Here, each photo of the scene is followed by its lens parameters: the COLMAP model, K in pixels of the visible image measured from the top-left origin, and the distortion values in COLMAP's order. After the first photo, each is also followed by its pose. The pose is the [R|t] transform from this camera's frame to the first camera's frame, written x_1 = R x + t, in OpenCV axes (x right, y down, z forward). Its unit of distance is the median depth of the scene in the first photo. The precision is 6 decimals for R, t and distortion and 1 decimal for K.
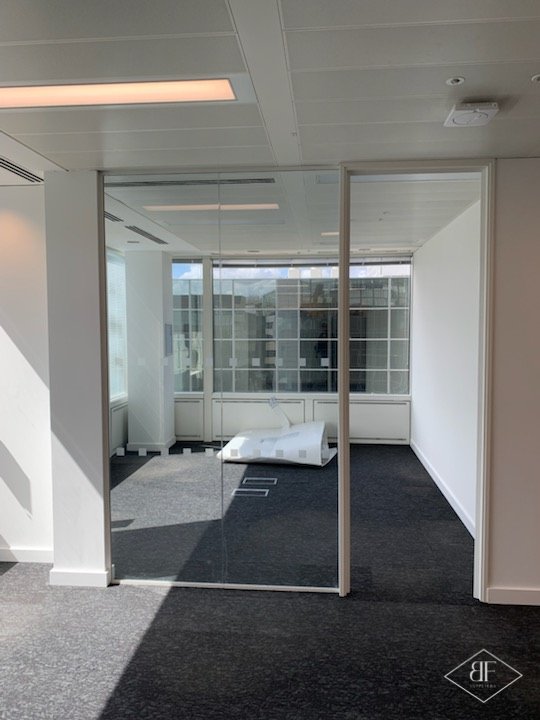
lens RADIAL K [[555.3, 0, 271.6], [0, 555.3, 358.3], [0, 0, 1]] dist [0.050978, -0.008560]
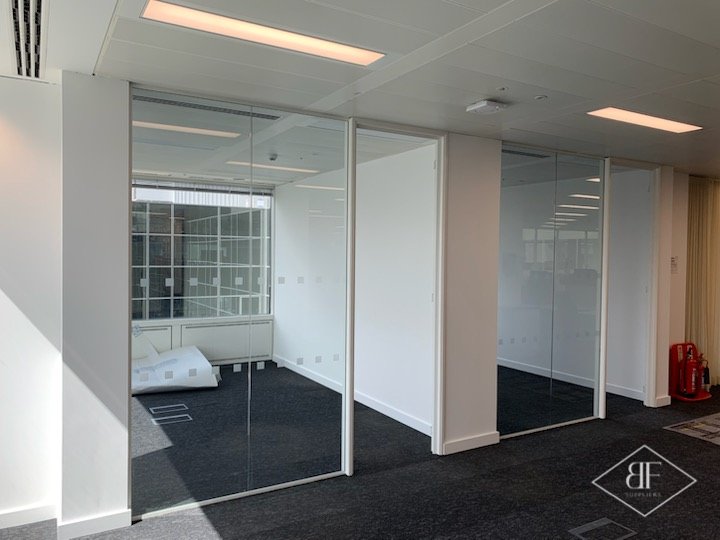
lens RADIAL K [[555.3, 0, 360.0], [0, 555.3, 271.9], [0, 0, 1]] dist [0.050978, -0.008560]
pose [[0.815344, -0.006649, 0.578938, -0.467303], [0.021505, 0.999592, -0.018806, 0.011521], [-0.578577, 0.027784, 0.815155, 0.004521]]
